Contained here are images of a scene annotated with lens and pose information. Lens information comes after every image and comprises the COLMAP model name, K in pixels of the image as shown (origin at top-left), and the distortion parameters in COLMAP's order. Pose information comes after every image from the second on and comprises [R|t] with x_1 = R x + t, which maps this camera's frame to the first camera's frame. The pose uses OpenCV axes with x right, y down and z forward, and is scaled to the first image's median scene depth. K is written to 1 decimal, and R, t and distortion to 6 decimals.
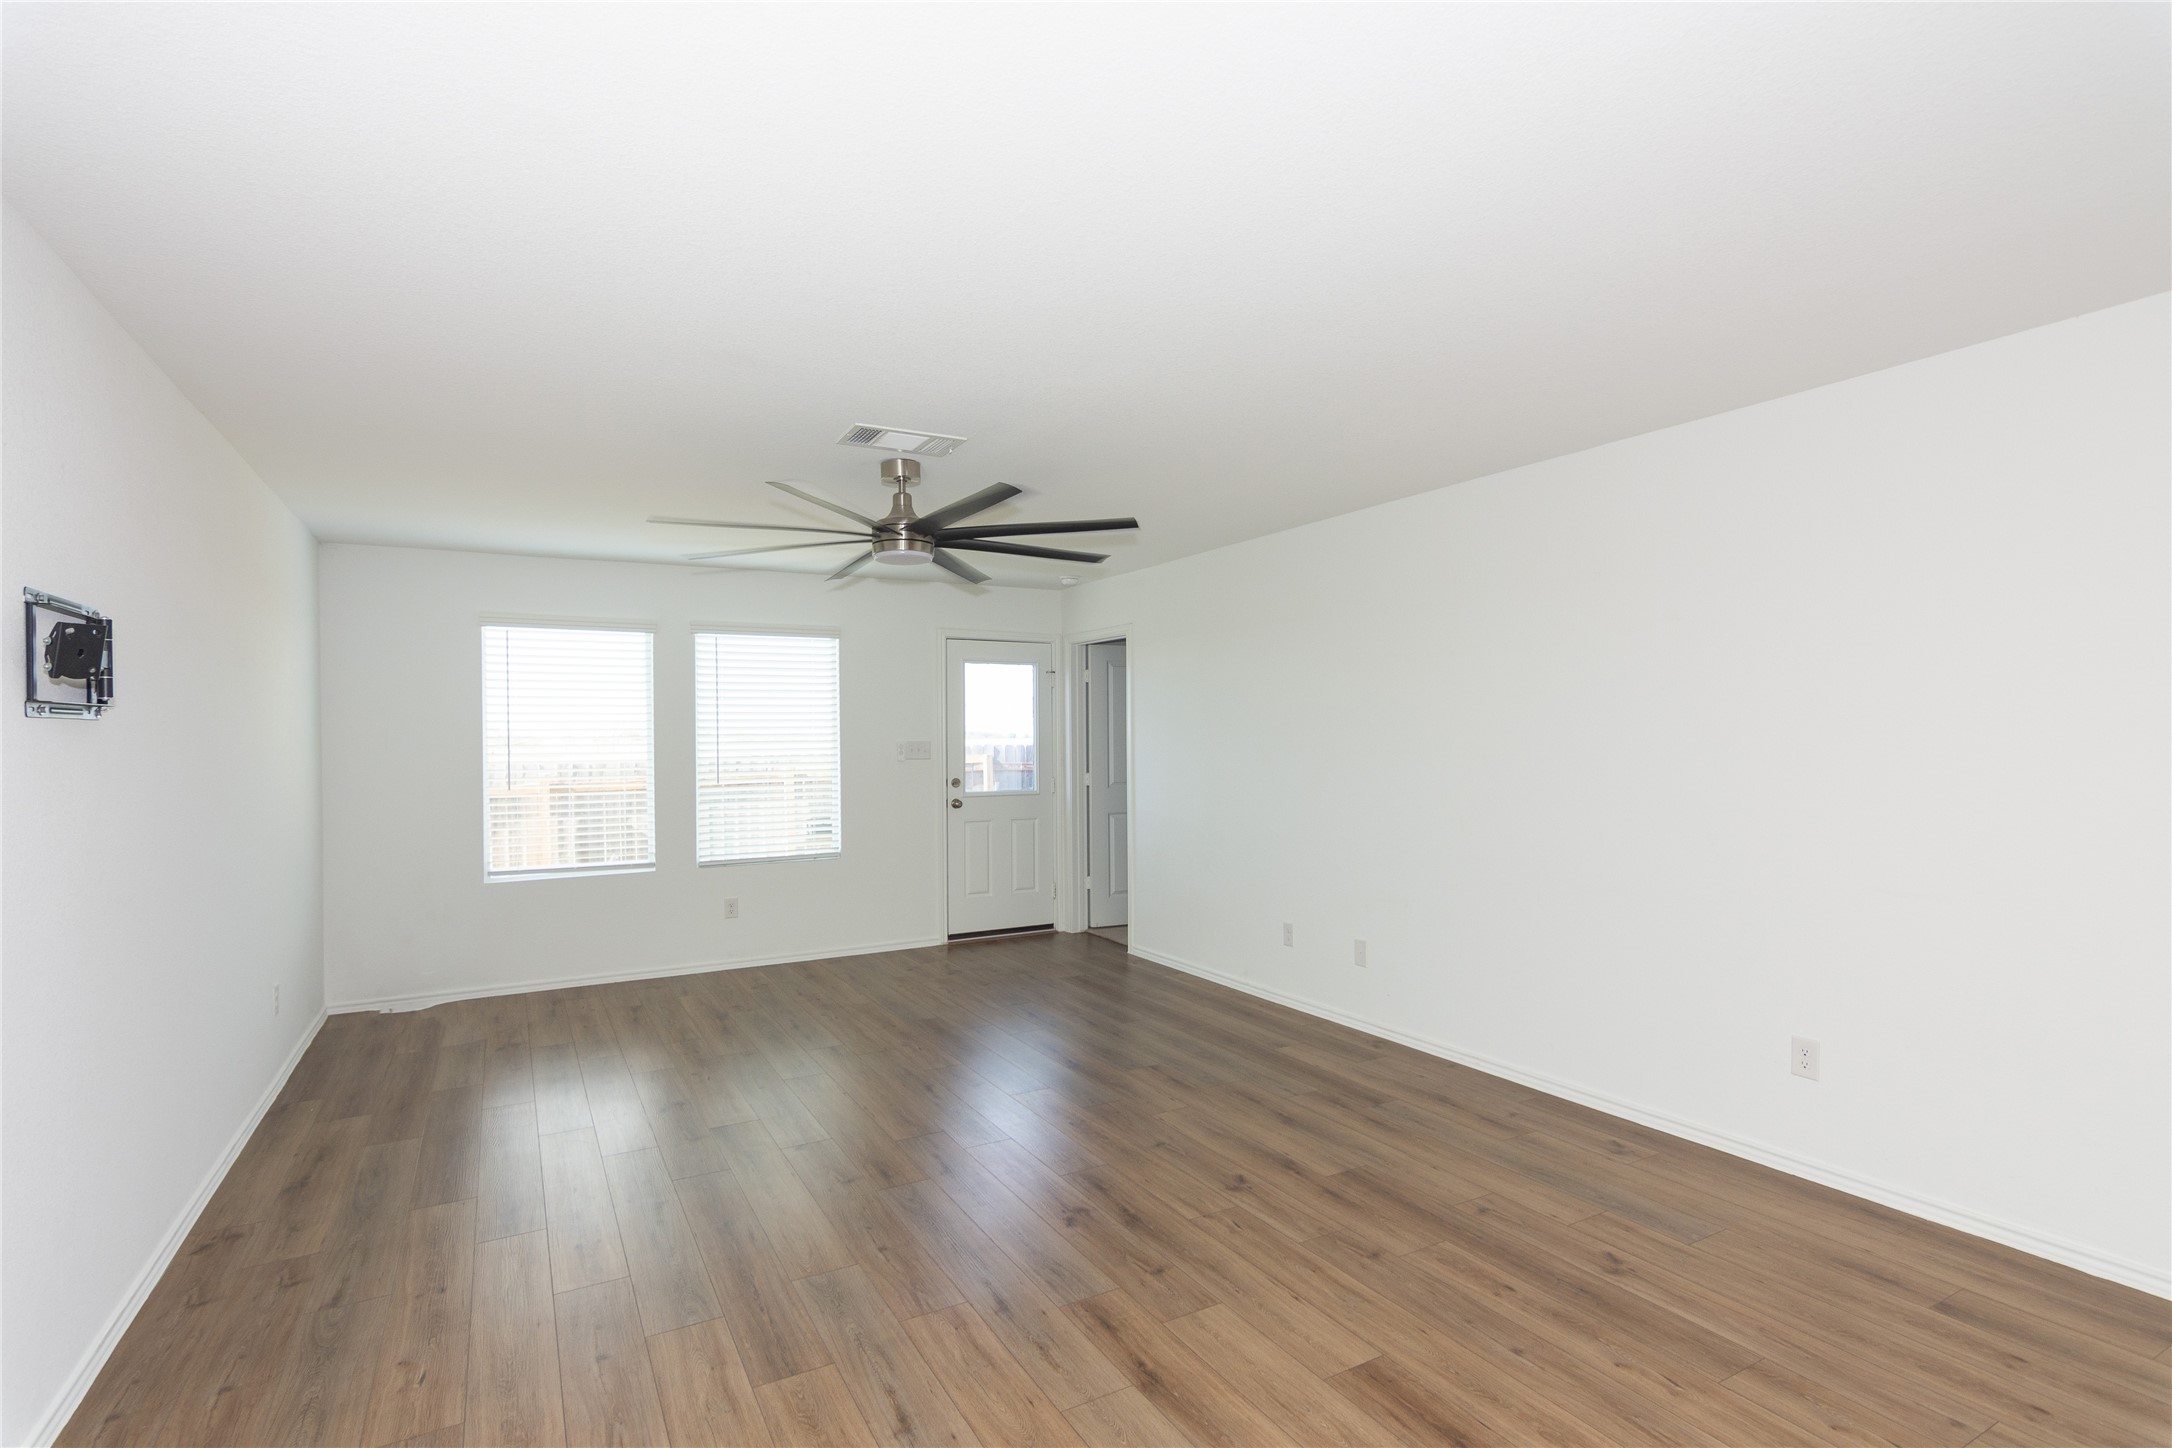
lens RADIAL K [[1051.9, 0, 1066.2], [0, 1051.9, 736.9], [0, 0, 1]] dist [-0.001200, 0.000539]
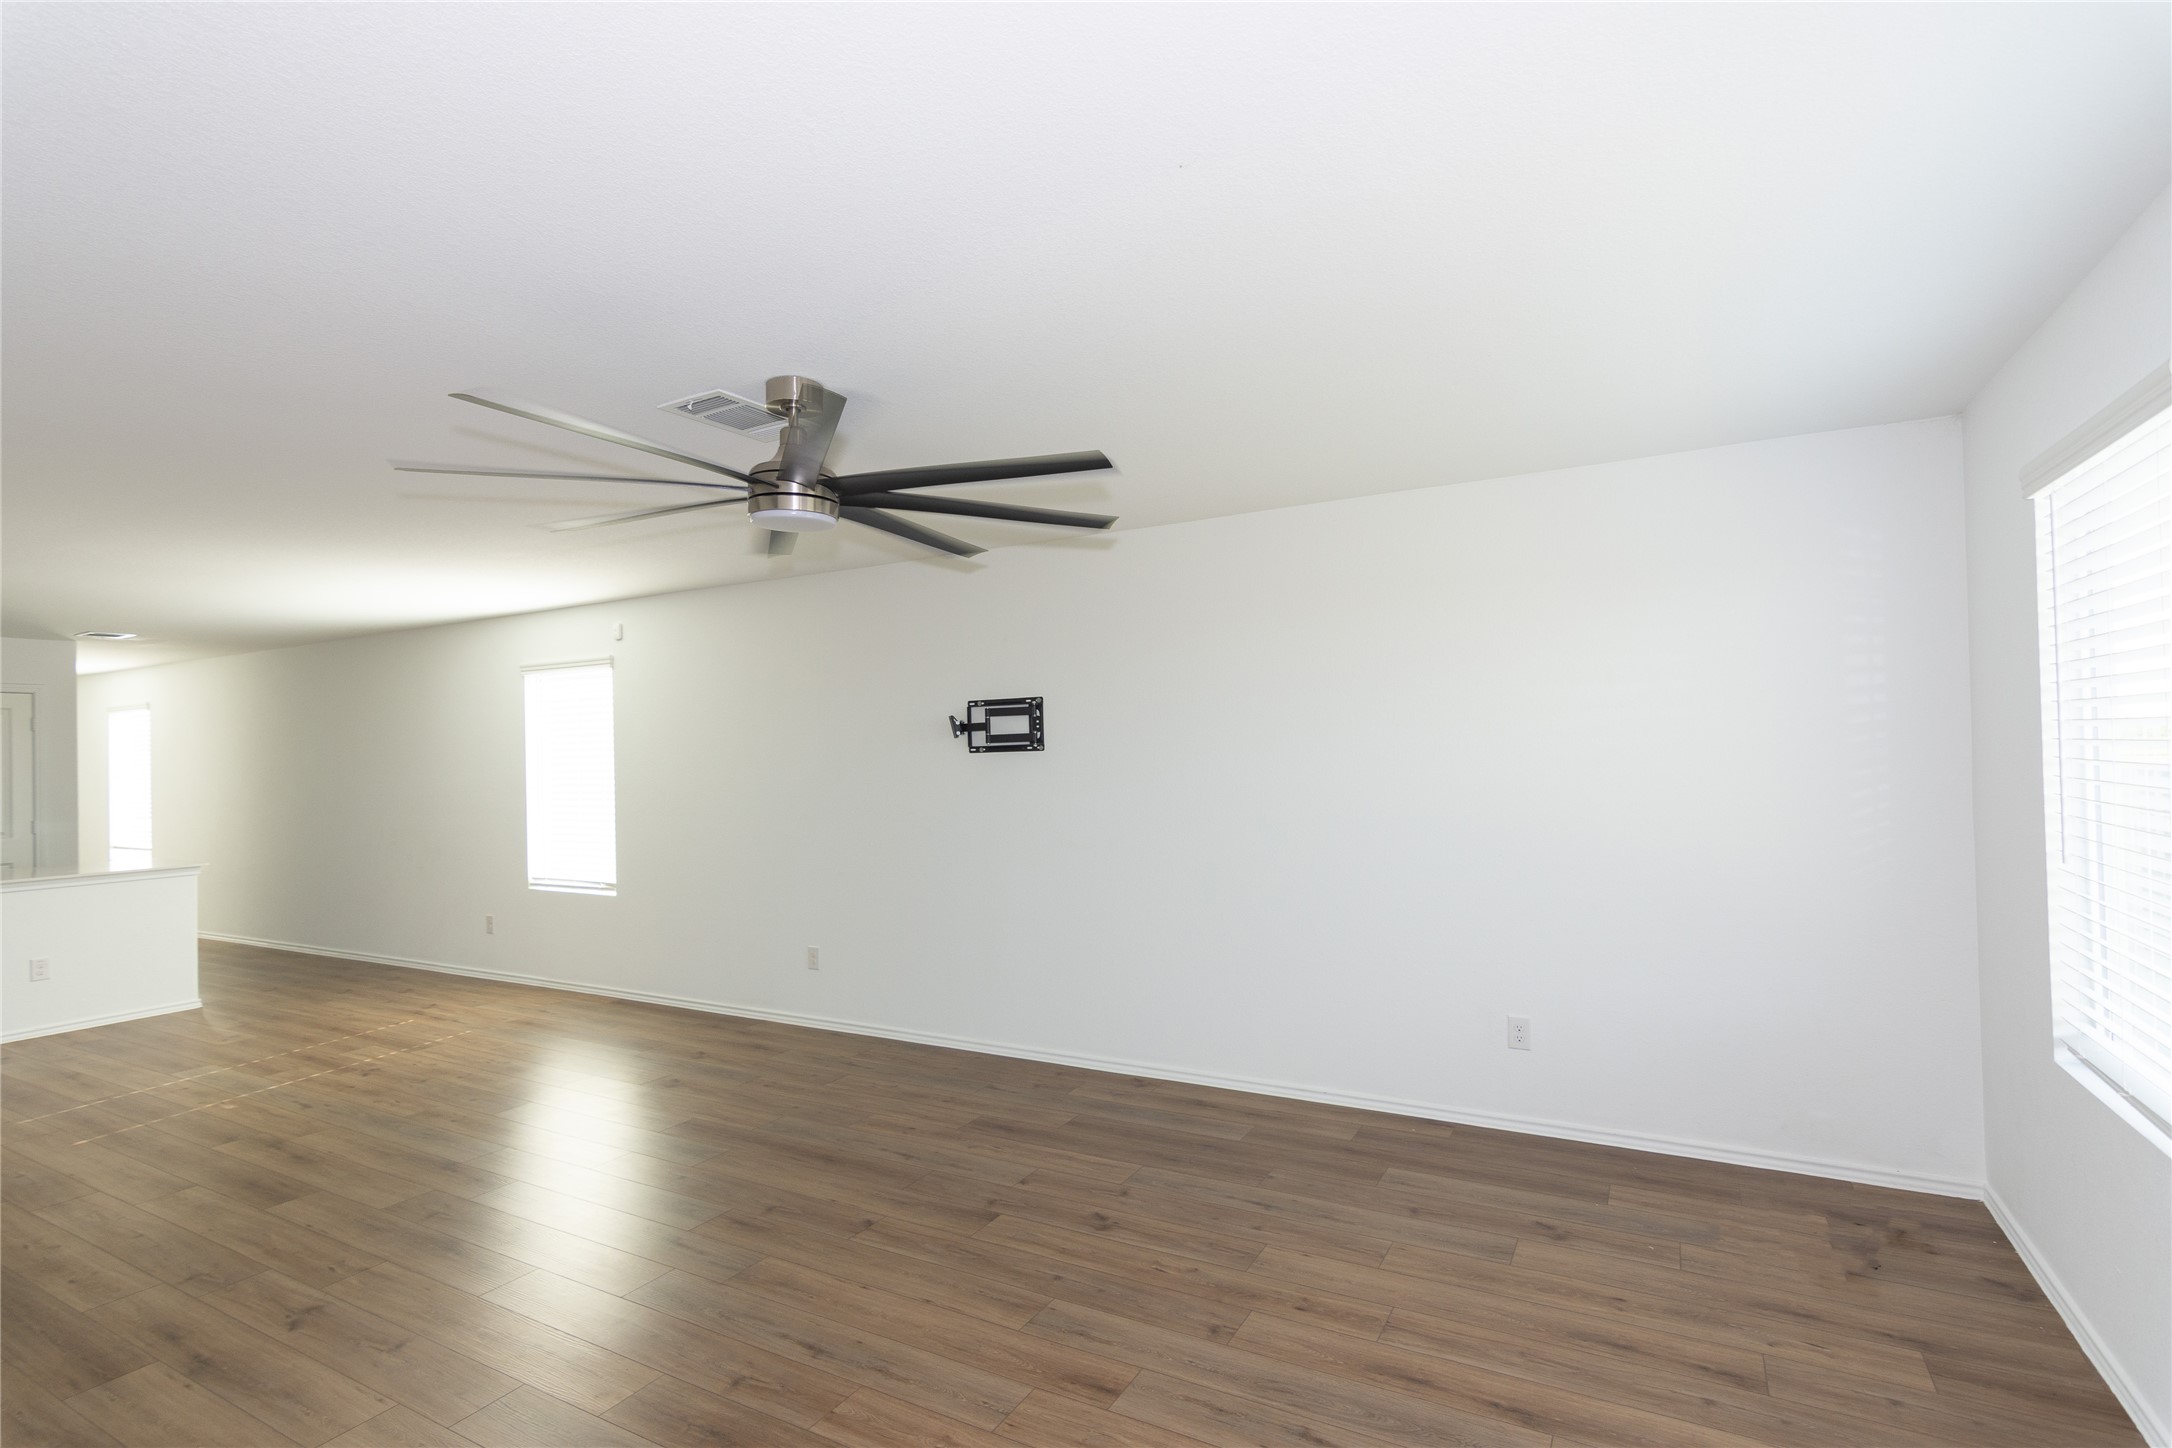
lens RADIAL K [[1051.9, 0, 1066.2], [0, 1051.9, 736.9], [0, 0, 1]] dist [-0.001200, 0.000539]
pose [[-0.852876, 0.023858, -0.521567, 0.067949], [0.033395, 0.999403, -0.008893, -0.013582], [0.521044, -0.025002, -0.853164, 2.028842]]
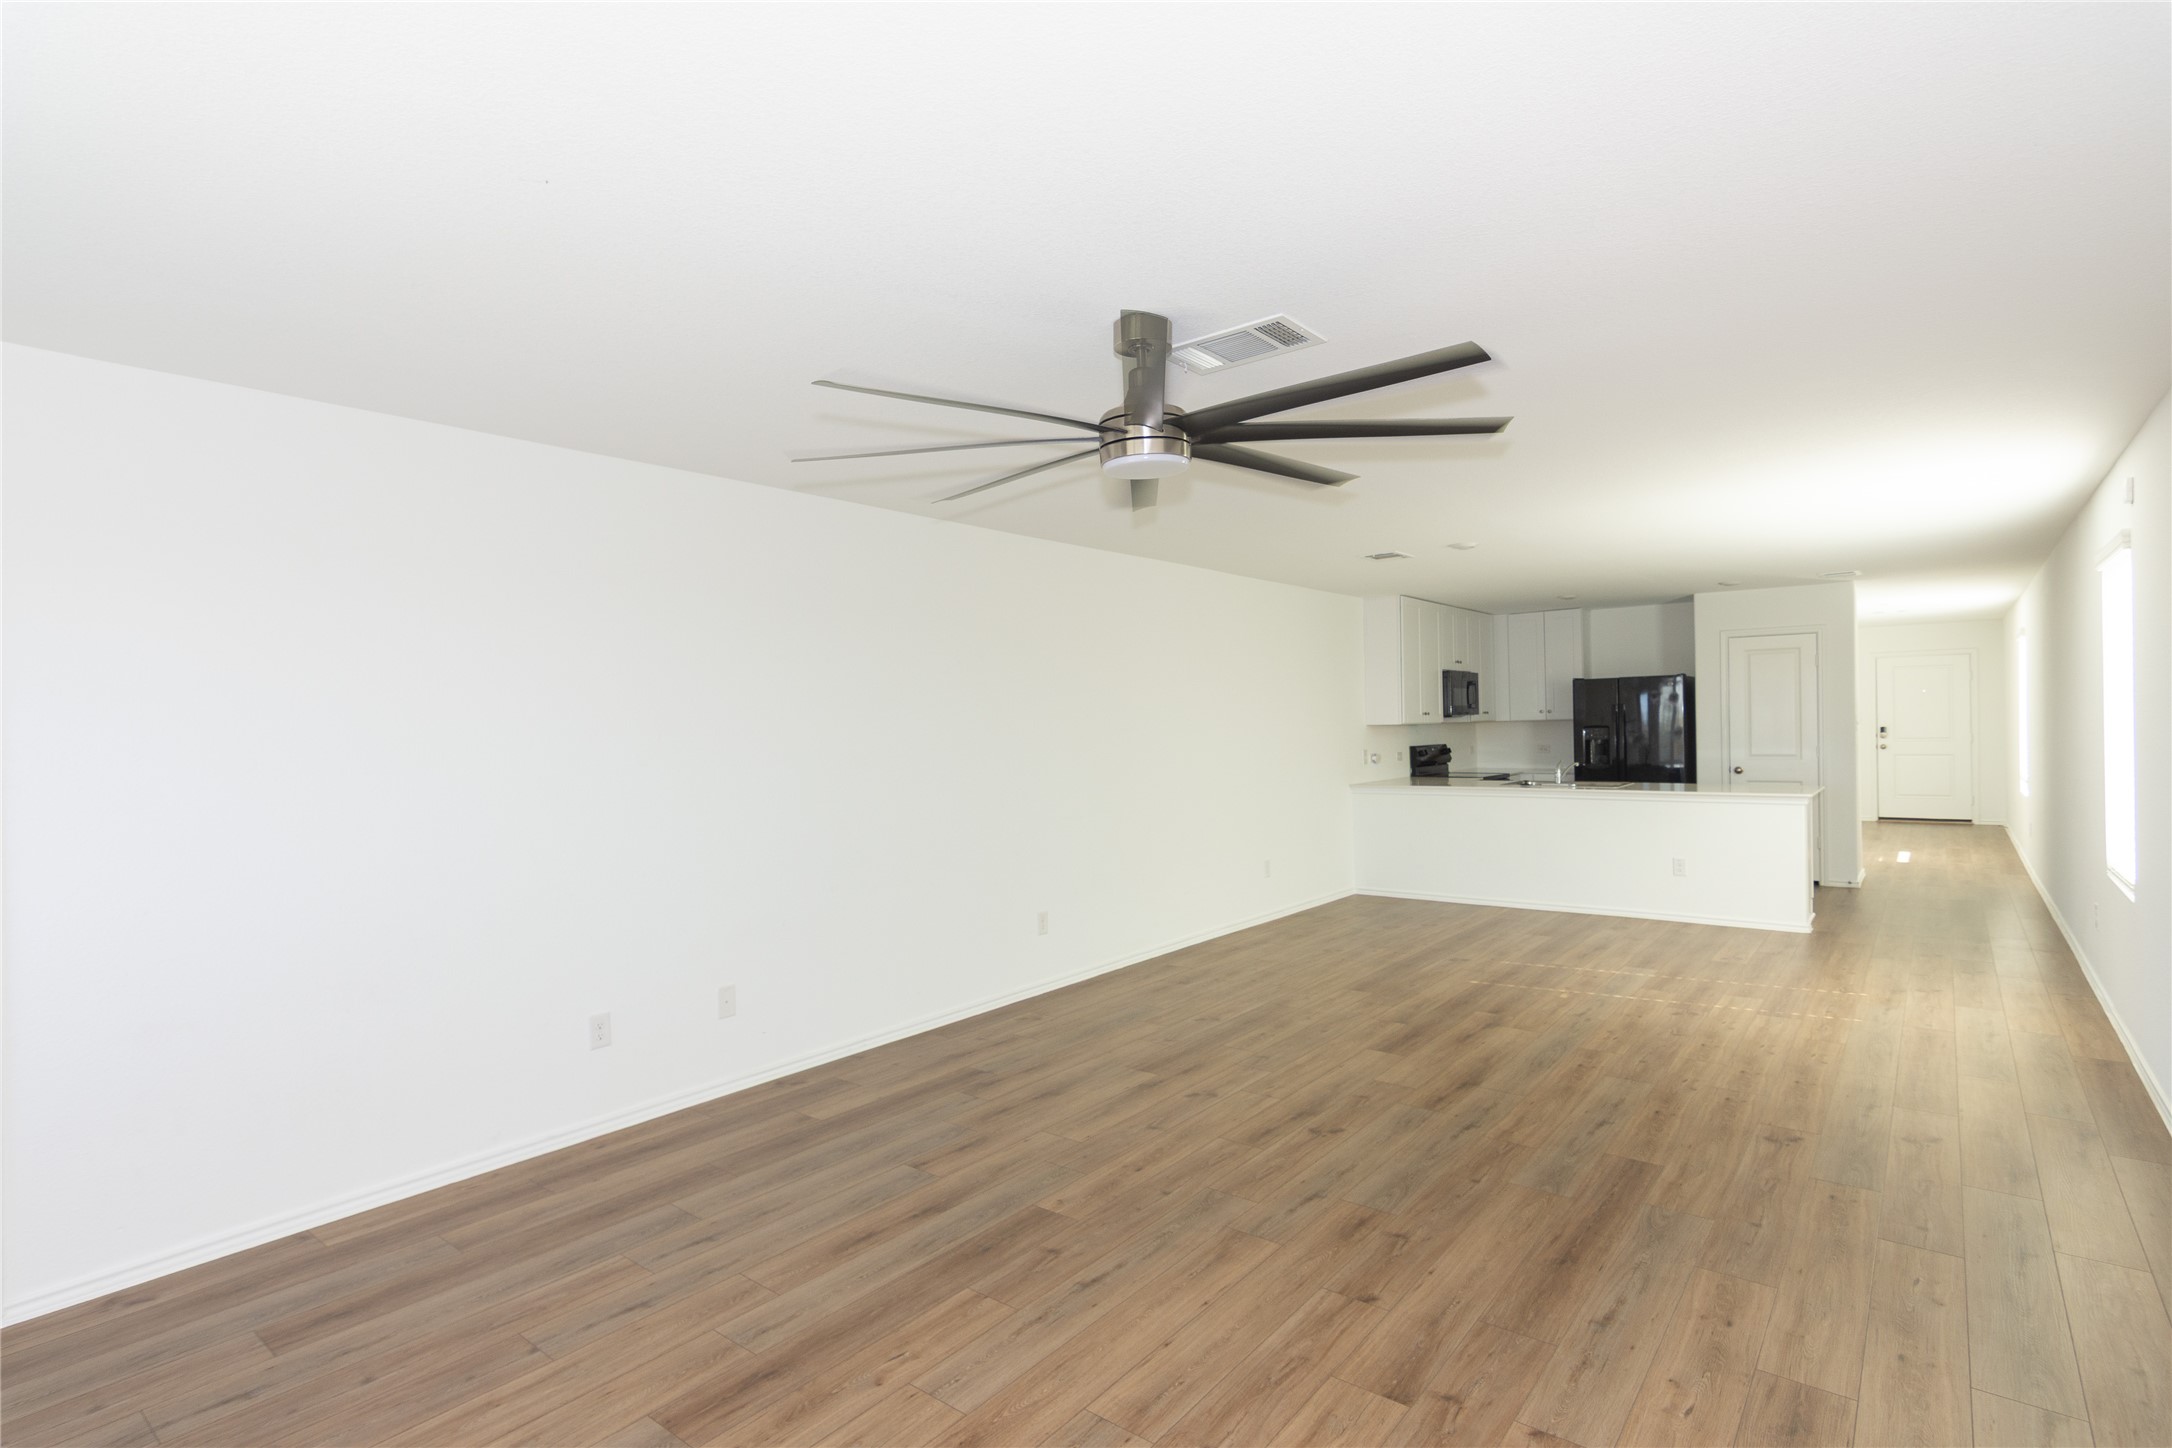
lens RADIAL K [[1053.1, 0, 1101.3], [0, 1053.1, 727.3], [0, 0, 1]] dist [0.000809, 0.000990]
pose [[-0.394277, 0.017357, 0.918828, -0.924766], [0.025871, 0.999635, -0.007782, -0.001115], [-0.918627, 0.020703, -0.394582, 1.570043]]
